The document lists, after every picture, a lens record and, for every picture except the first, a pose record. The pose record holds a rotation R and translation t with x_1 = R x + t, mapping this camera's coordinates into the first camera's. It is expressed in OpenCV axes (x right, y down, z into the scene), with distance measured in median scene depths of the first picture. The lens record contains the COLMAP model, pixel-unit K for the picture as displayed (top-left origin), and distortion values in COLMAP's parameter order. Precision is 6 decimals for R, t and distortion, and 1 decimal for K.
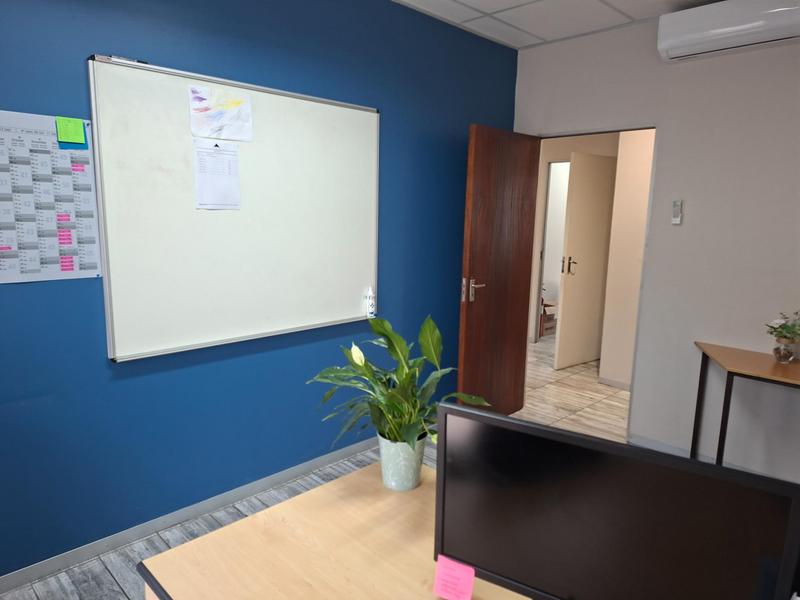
lens RADIAL K [[551.0, 0, 395.7], [0, 551.0, 300.4], [0, 0, 1]] dist [0.107427, -0.104944]
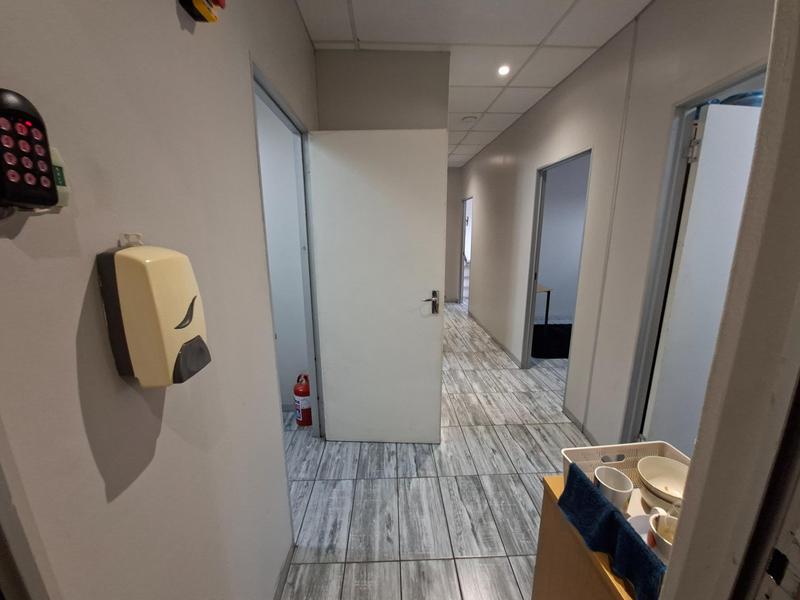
lens RADIAL K [[314.8, 0, 399.3], [0, 314.8, 297.8], [0, 0, 1]] dist [-0.000854, -0.005286]
pose [[-0.731780, -0.161110, 0.662224, 0.098653], [0.105301, 0.933263, 0.343411, -0.251579], [-0.673357, 0.321035, -0.665979, 1.539622]]
